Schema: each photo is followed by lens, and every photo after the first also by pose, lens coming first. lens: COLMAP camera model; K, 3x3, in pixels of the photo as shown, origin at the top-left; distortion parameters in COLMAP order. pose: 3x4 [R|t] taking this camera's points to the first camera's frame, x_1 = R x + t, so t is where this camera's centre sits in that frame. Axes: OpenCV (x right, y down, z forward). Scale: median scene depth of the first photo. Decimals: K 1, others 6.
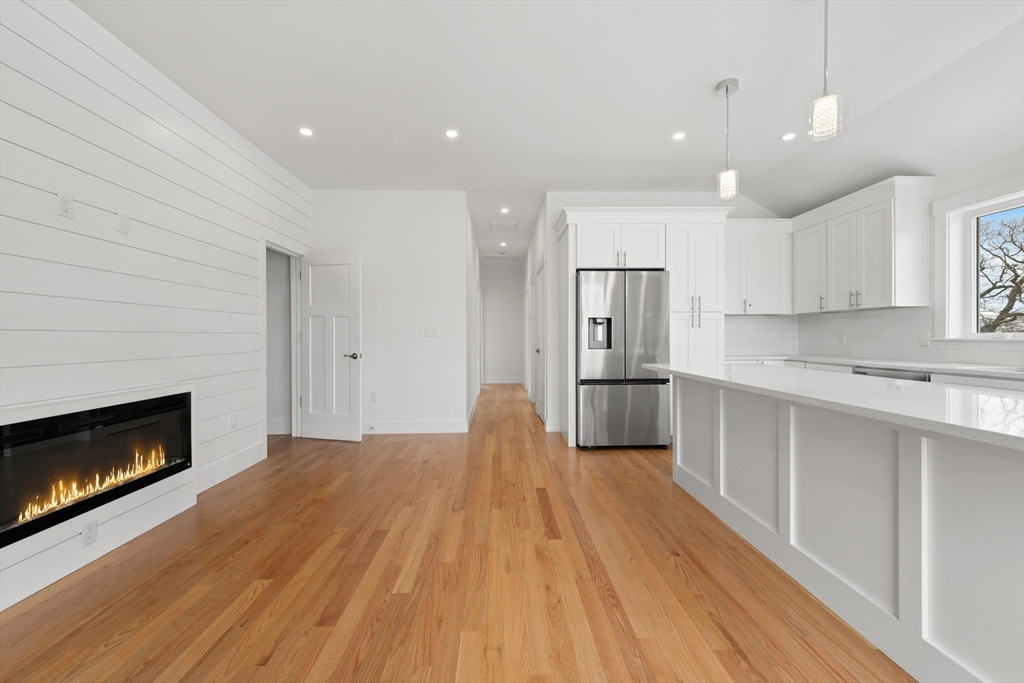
lens RADIAL K [[405.9, 0, 508.4], [0, 405.9, 338.7], [0, 0, 1]] dist [-0.000170, -0.000114]
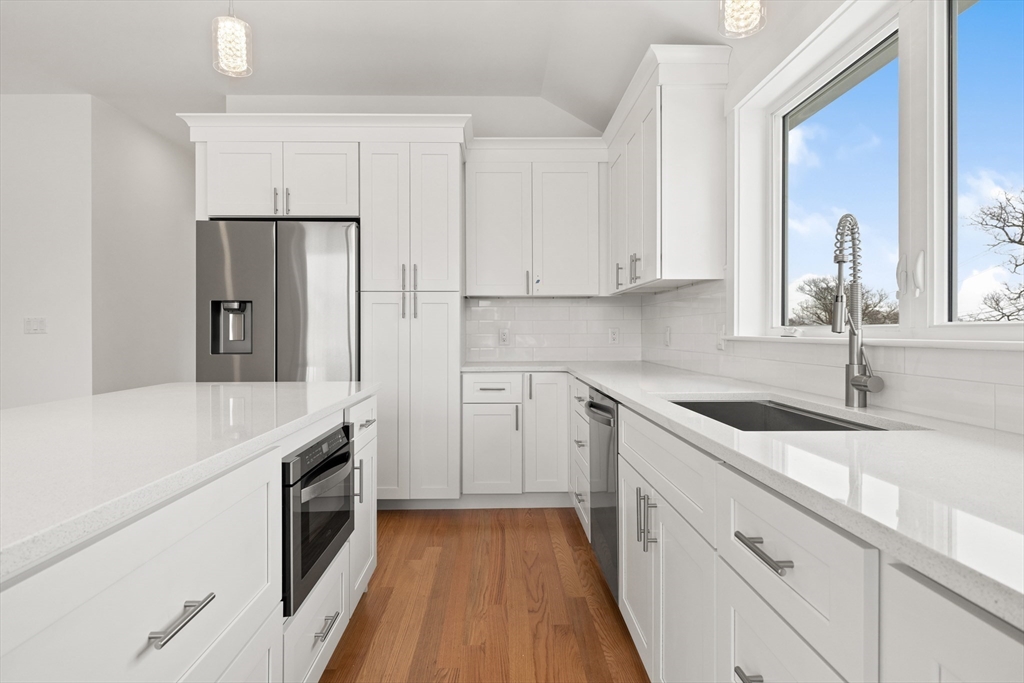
lens RADIAL K [[553.7, 0, 508.1], [0, 553.7, 335.0], [0, 0, 1]] dist [0.023670, -0.017279]
pose [[0.999986, 0.000221, -0.005320, 0.548840], [-0.000212, 0.999999, 0.001544, -0.002928], [0.005320, -0.001543, 0.999985, 0.169265]]
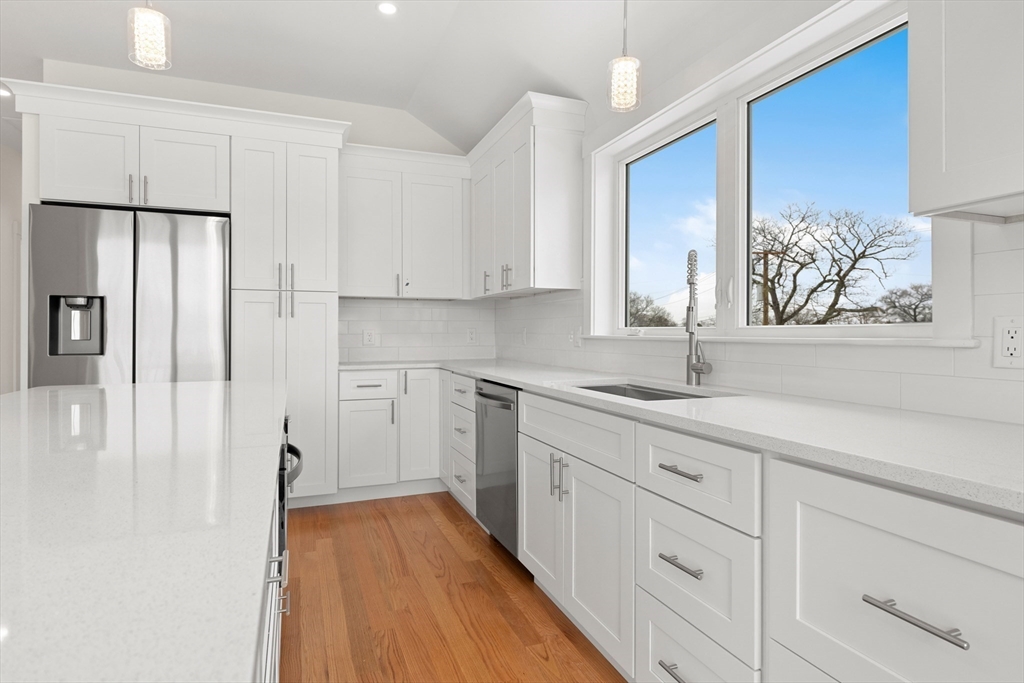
lens RADIAL K [[553.7, 0, 508.1], [0, 553.7, 335.0], [0, 0, 1]] dist [0.023670, -0.017279]
pose [[0.942614, 0.000901, 0.333882, 0.446519], [-0.001394, 0.999998, 0.001238, -0.002166], [-0.333881, -0.001633, 0.942614, 0.110413]]
